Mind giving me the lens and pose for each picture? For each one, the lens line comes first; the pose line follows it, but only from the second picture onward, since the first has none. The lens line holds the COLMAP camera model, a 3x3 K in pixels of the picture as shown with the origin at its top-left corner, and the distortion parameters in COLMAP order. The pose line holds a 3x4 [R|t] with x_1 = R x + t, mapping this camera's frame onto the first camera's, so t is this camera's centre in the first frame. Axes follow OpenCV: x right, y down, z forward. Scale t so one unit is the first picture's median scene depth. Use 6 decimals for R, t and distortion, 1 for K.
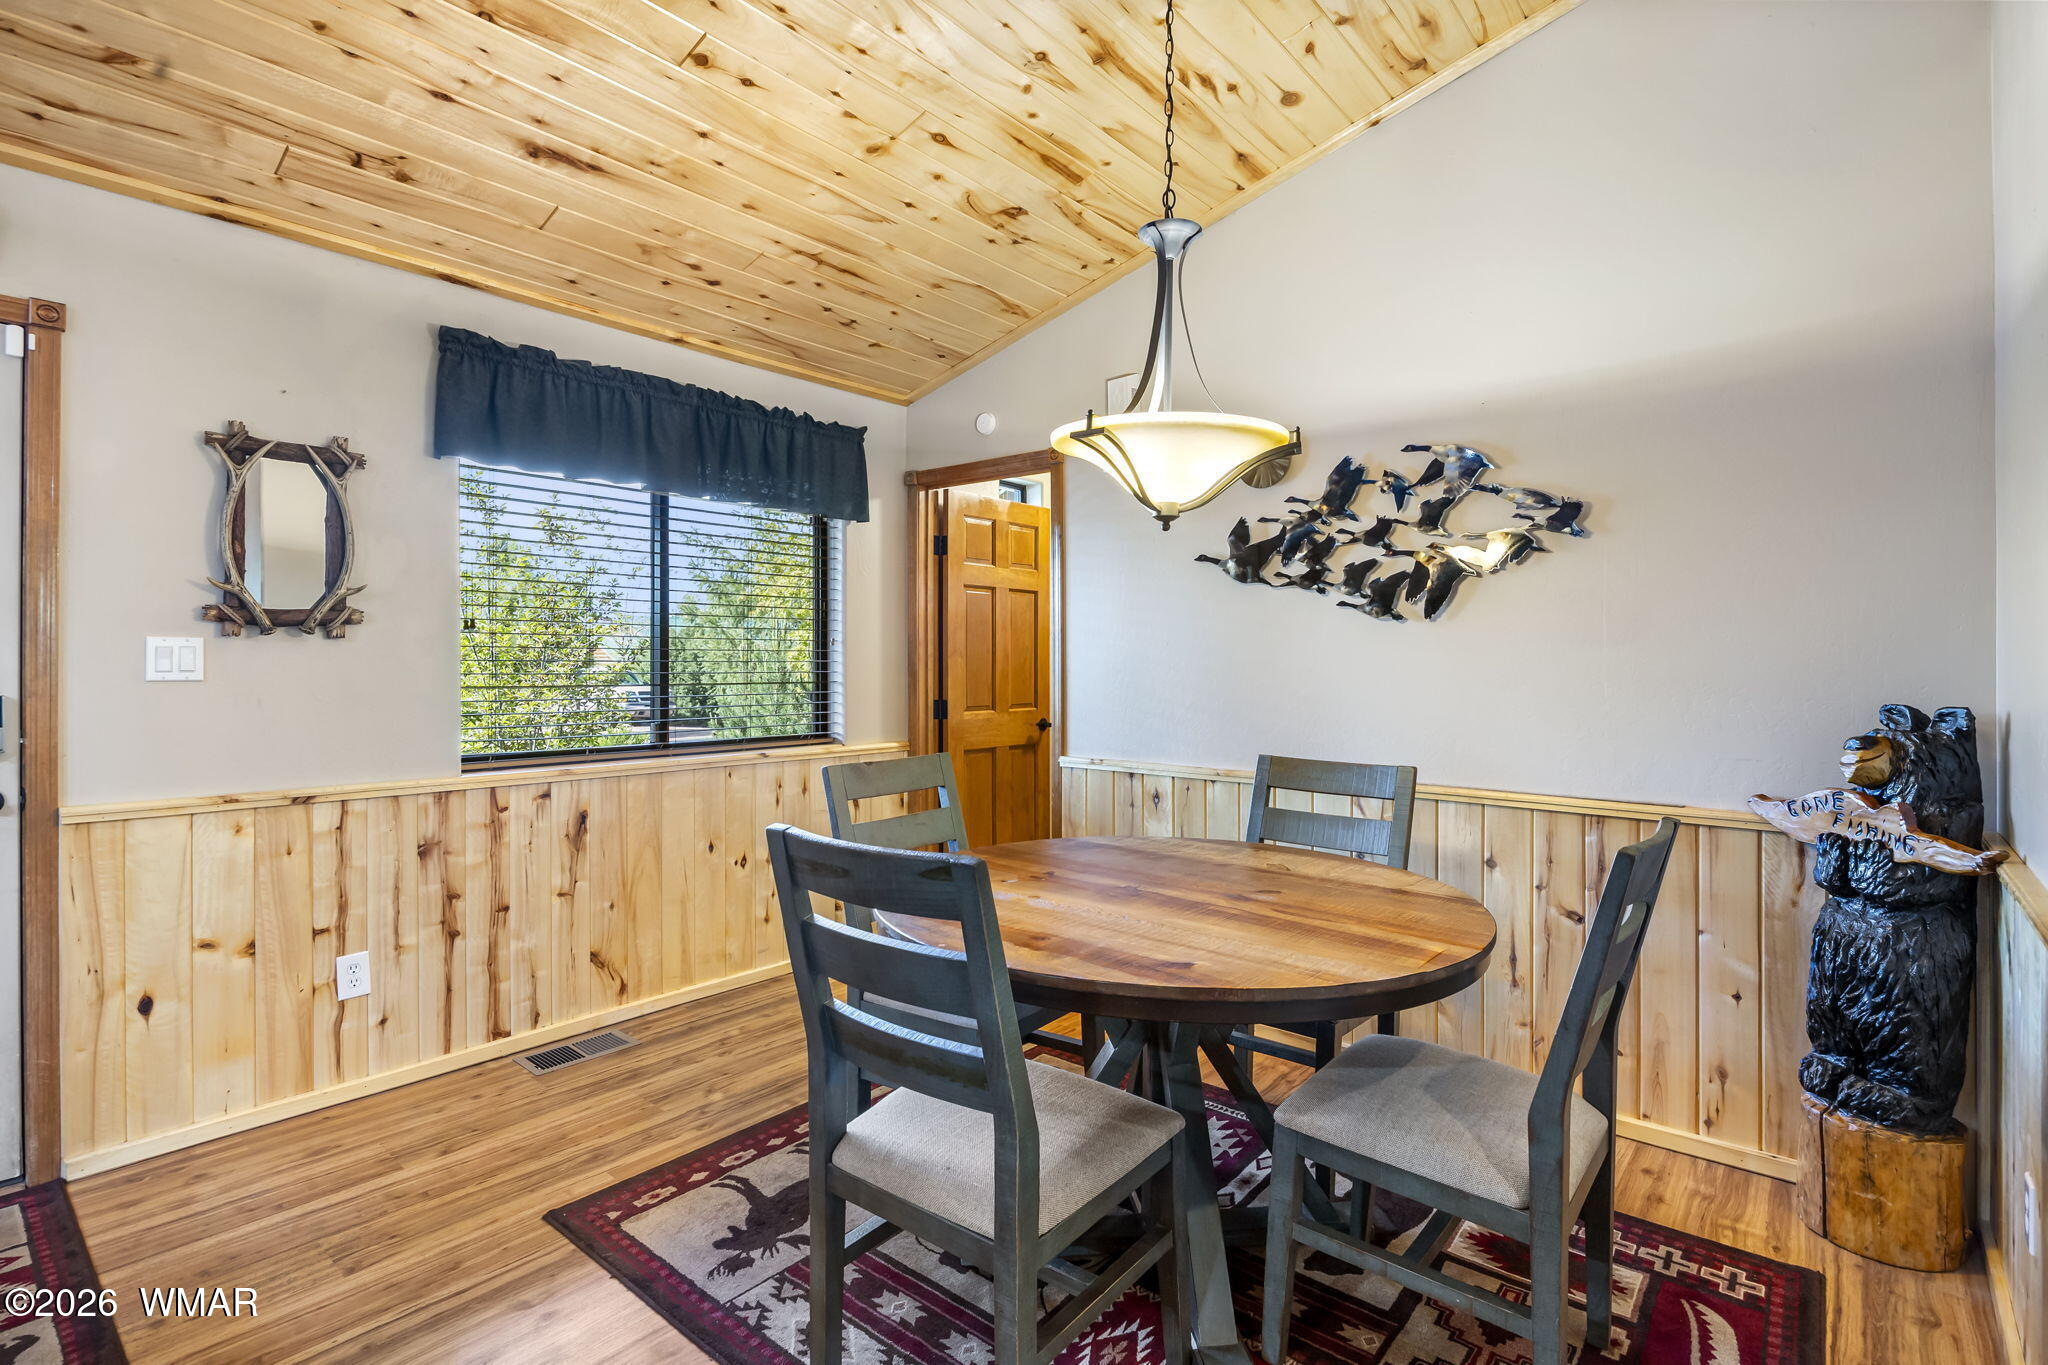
lens RADIAL K [[975.1, 0, 1028.1], [0, 975.1, 661.9], [0, 0, 1]] dist [-0.008070, -0.000633]
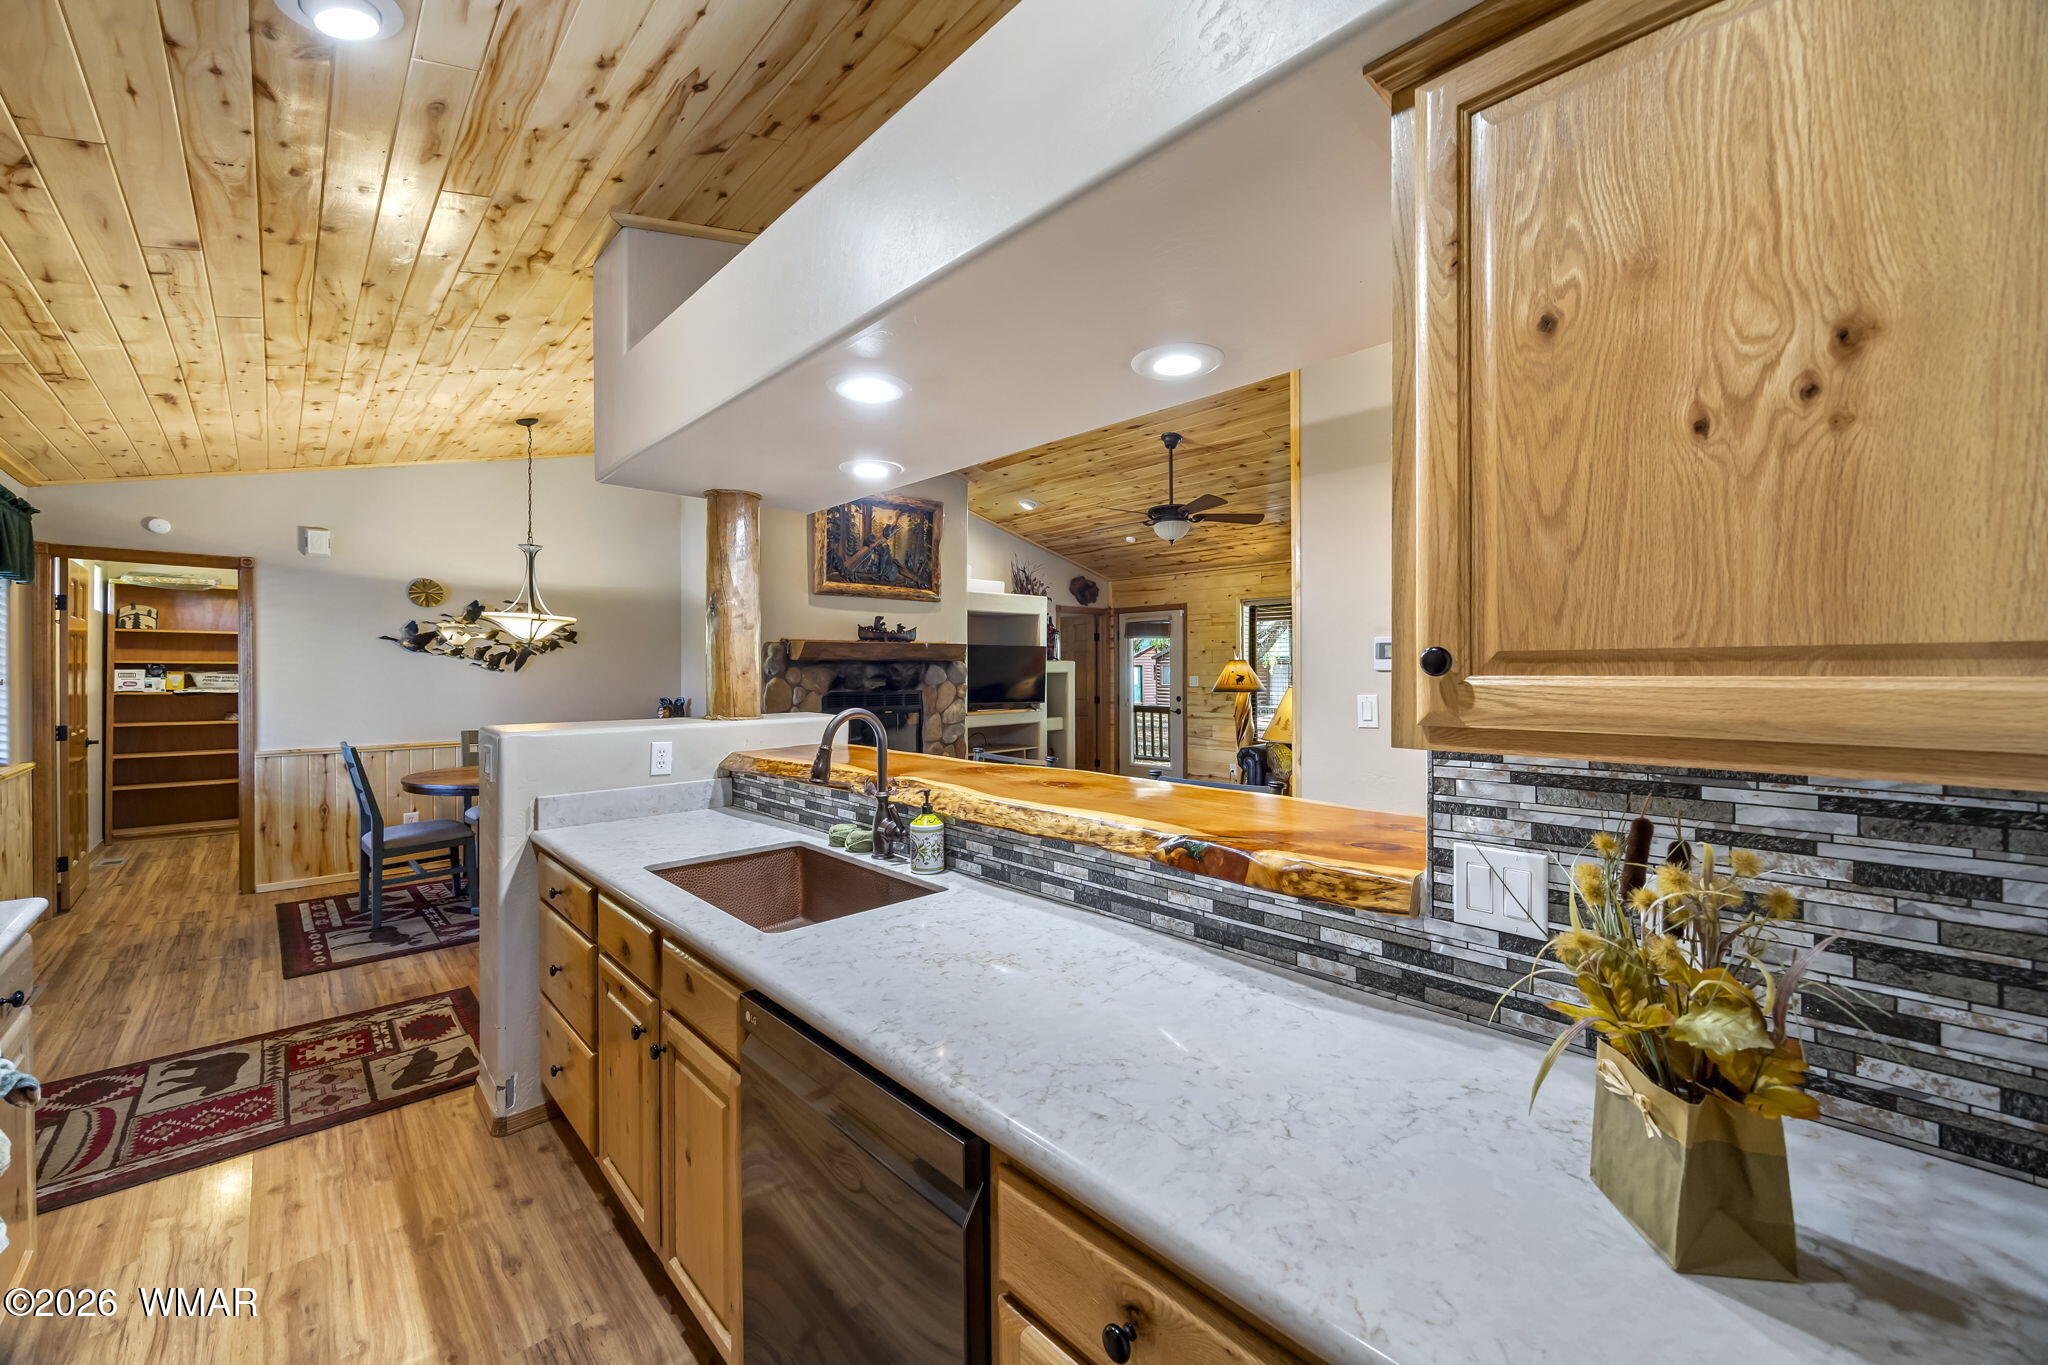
lens RADIAL K [[819.1, 0, 1022.8], [0, 819.1, 670.8], [0, 0, 1]] dist [0.007434, -0.000823]
pose [[0.124401, -0.006565, 0.992210, -1.469127], [-0.000593, 0.999977, 0.006691, -0.058656], [-0.992232, -0.001421, 0.124394, -0.534101]]
